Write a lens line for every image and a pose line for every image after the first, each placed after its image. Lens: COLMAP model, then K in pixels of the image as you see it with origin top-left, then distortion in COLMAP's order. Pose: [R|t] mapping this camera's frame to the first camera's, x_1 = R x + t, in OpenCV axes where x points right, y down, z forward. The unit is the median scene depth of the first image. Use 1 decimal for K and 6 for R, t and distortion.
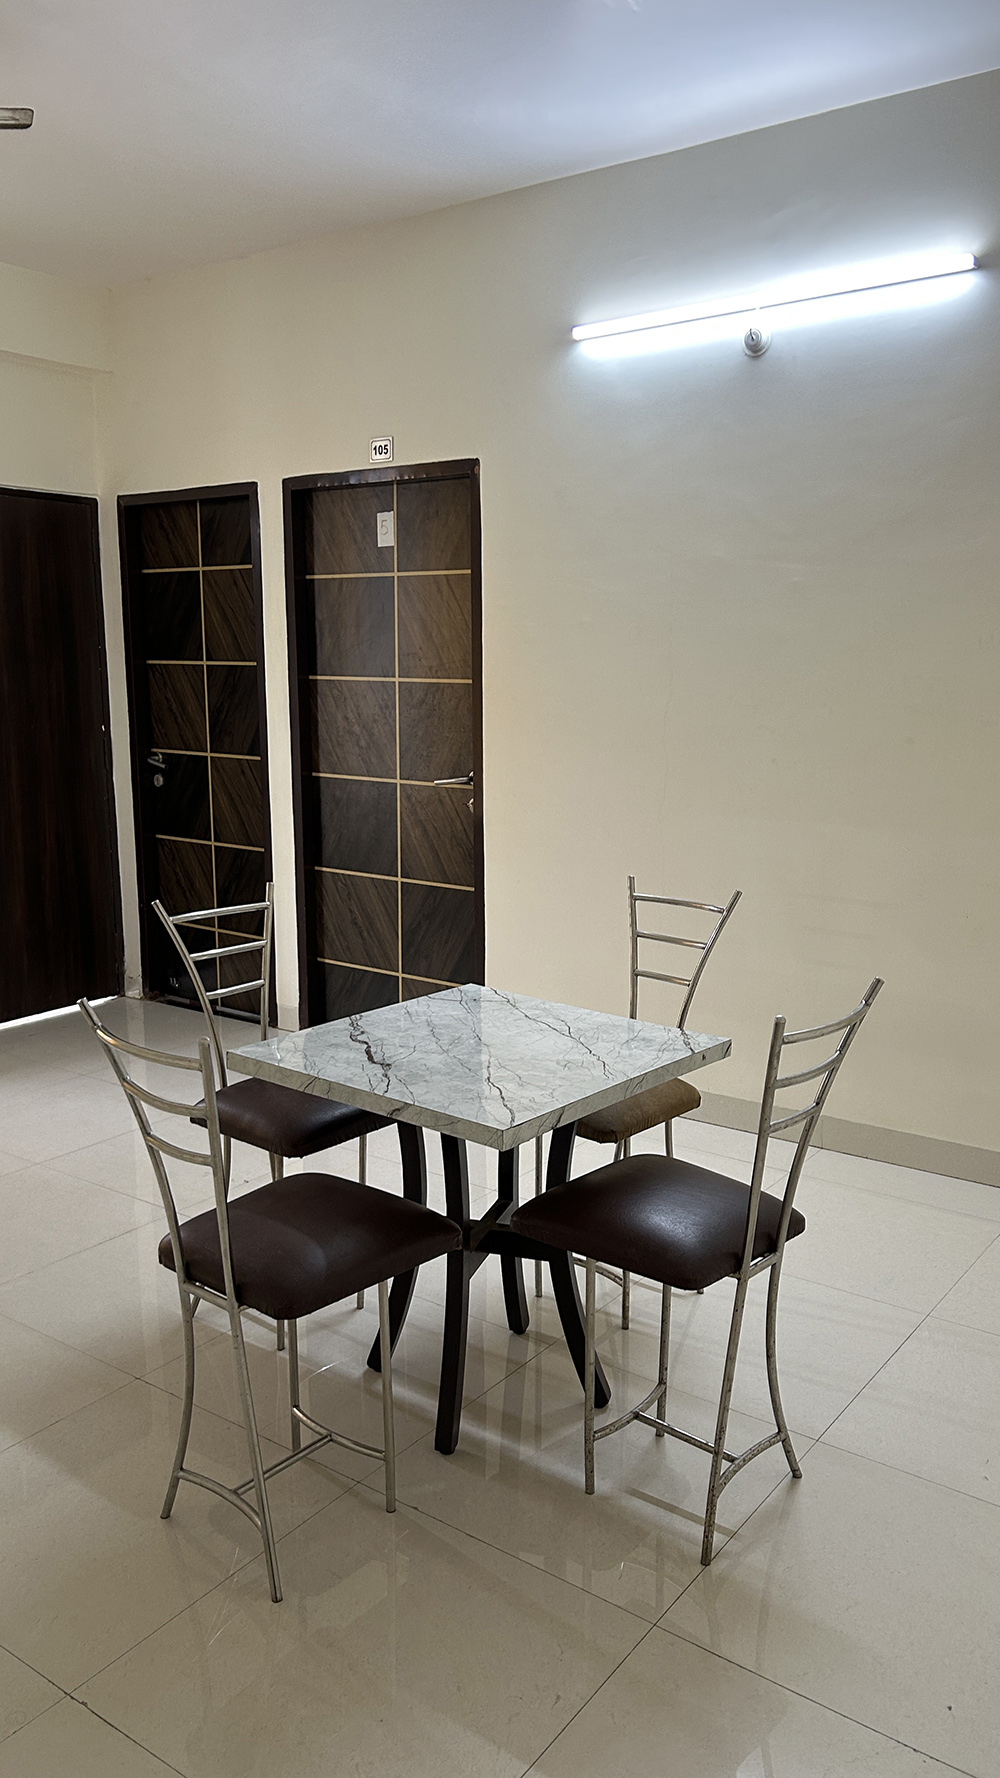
lens RADIAL K [[1318.0, 0, 500.7], [0, 1318.0, 899.9], [0, 0, 1]] dist [0.070204, -0.098092]
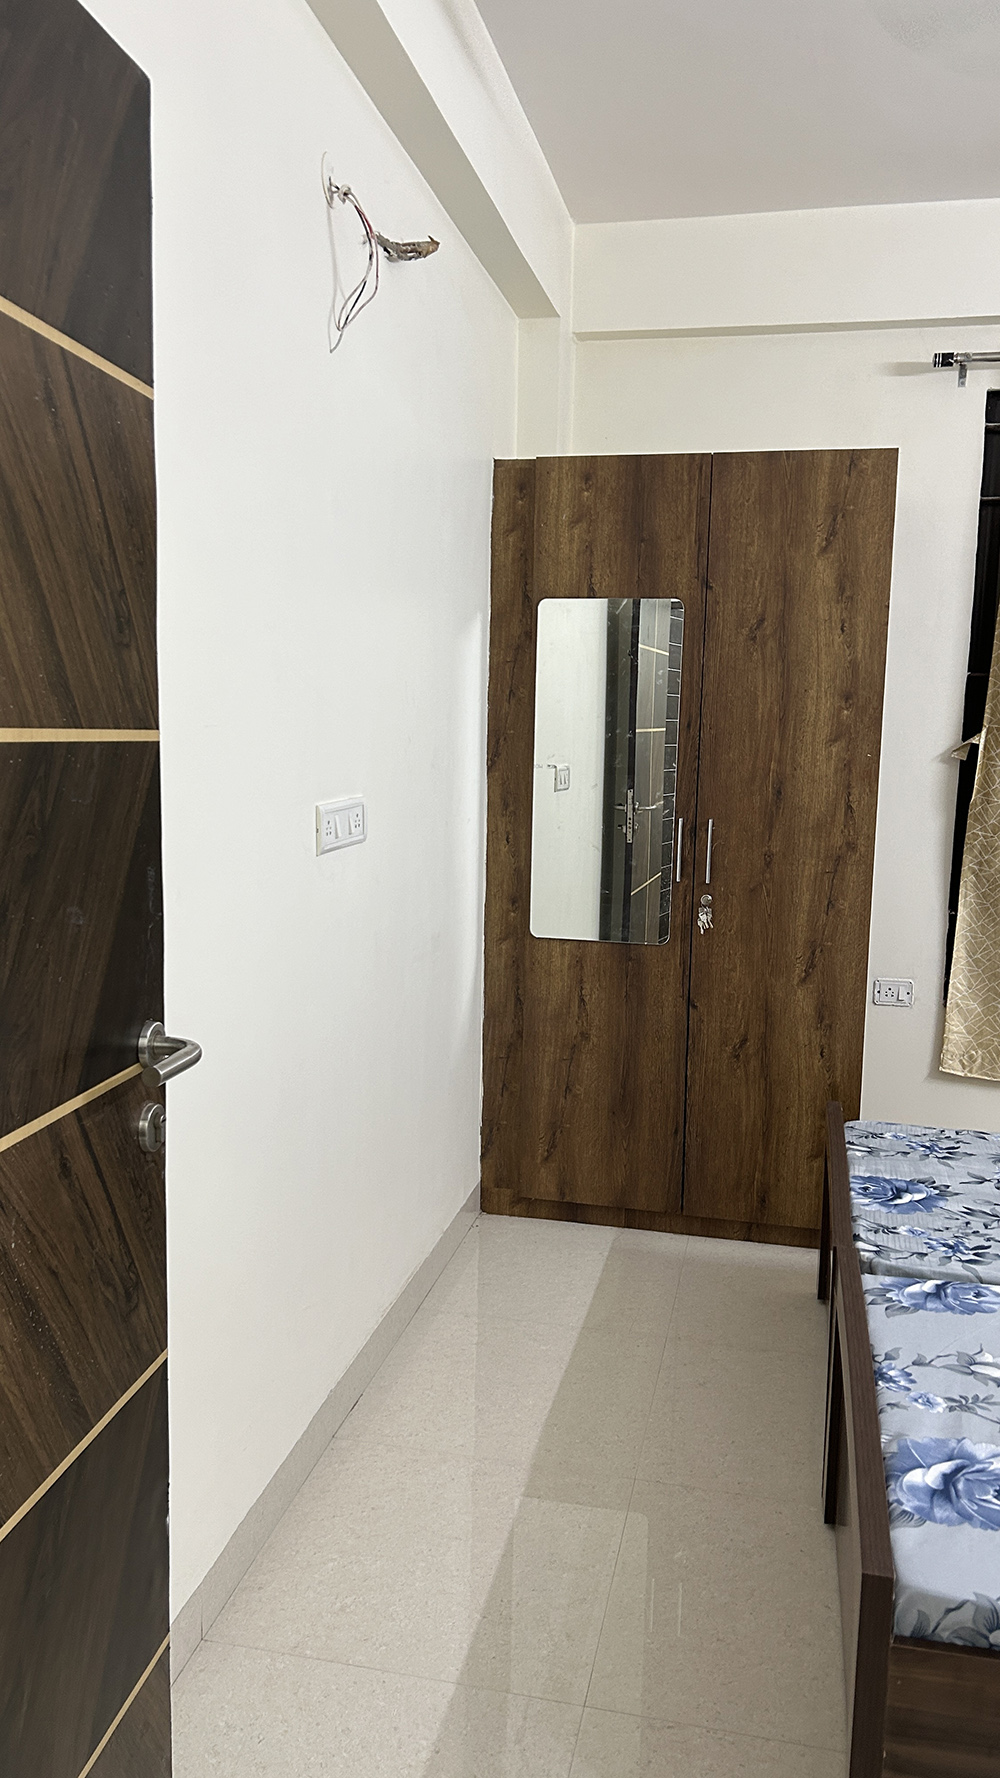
lens RADIAL K [[1318.0, 0, 500.7], [0, 1318.0, 899.9], [0, 0, 1]] dist [0.070204, -0.098092]
pose [[-0.422800, -0.131793, 0.896588, -0.476907], [0.140854, 0.967787, 0.208681, -0.199700], [-0.895210, 0.214518, -0.390617, 1.088574]]
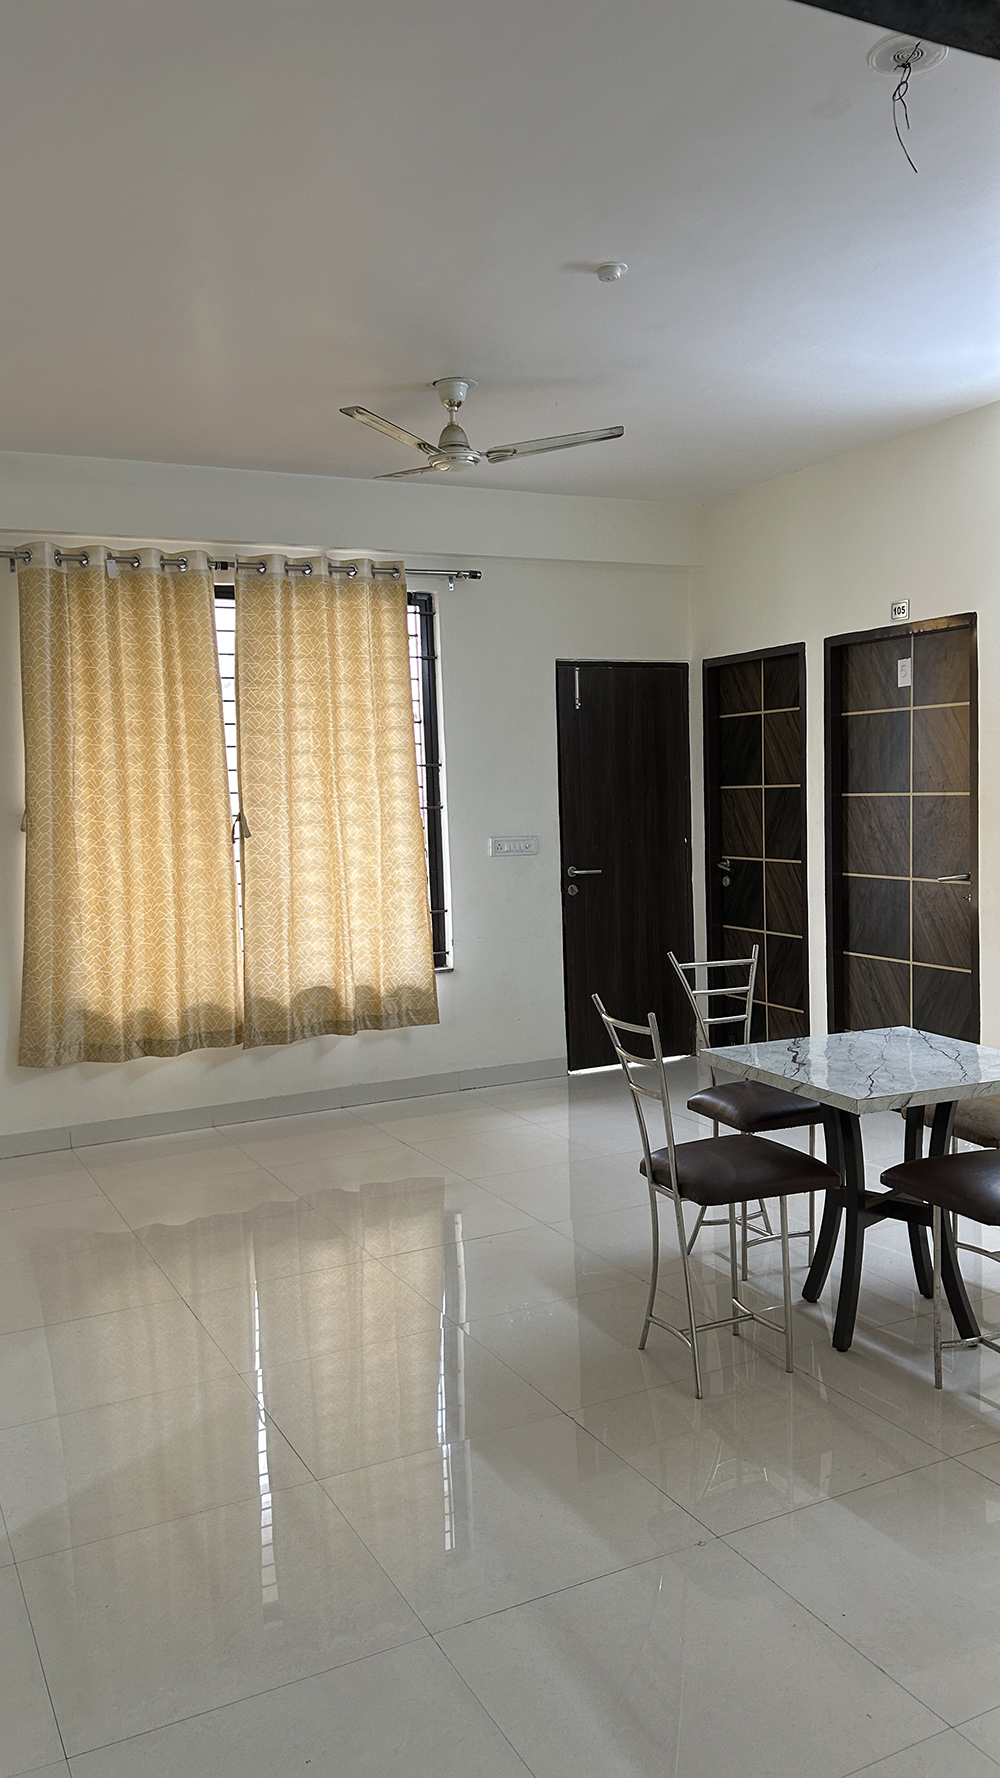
lens RADIAL K [[1318.0, 0, 500.7], [0, 1318.0, 899.9], [0, 0, 1]] dist [0.070204, -0.098092]
pose [[0.887285, 0.007852, -0.461155, 0.141068], [-0.049450, 0.995711, -0.078191, 0.038813], [0.458563, 0.092182, 0.883868, -0.213664]]
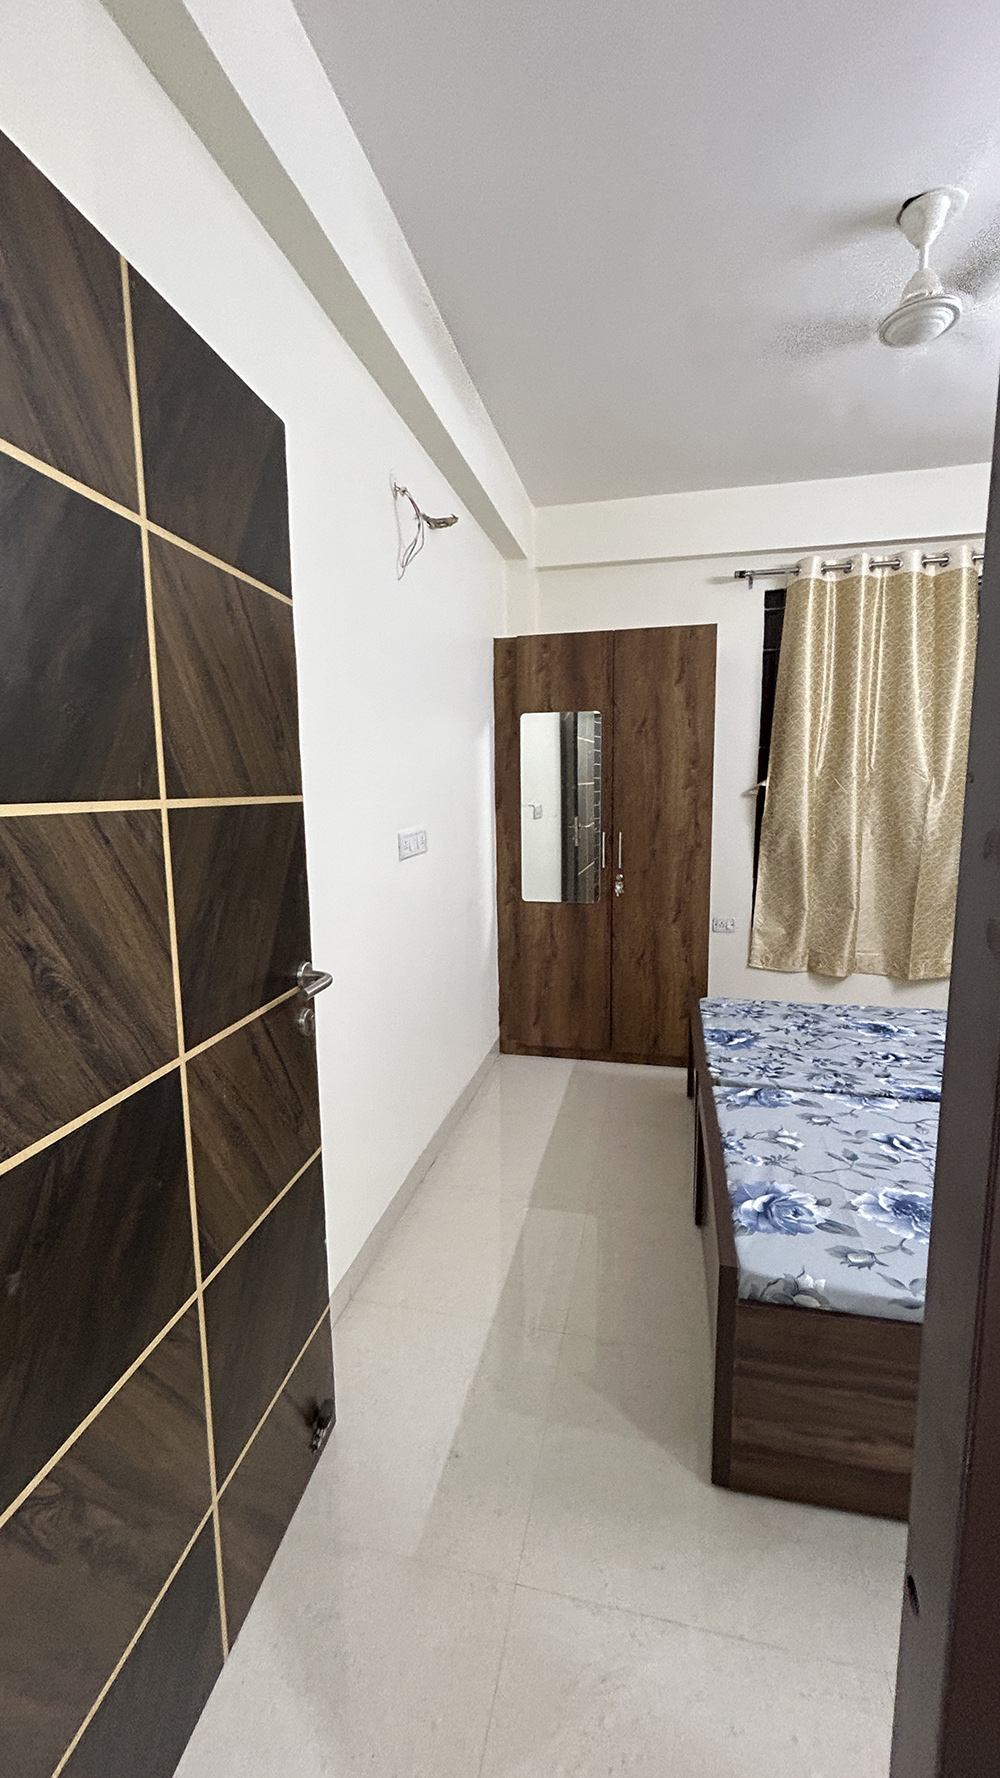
lens RADIAL K [[708.7, 0, 495.3], [0, 708.7, 900.5], [0, 0, 1]] dist [0.000196, -0.000111]
pose [[-0.410047, -0.143107, 0.900767, -0.460568], [0.180158, 0.955447, 0.233805, -0.197283], [-0.894094, 0.258151, -0.365996, 1.077606]]
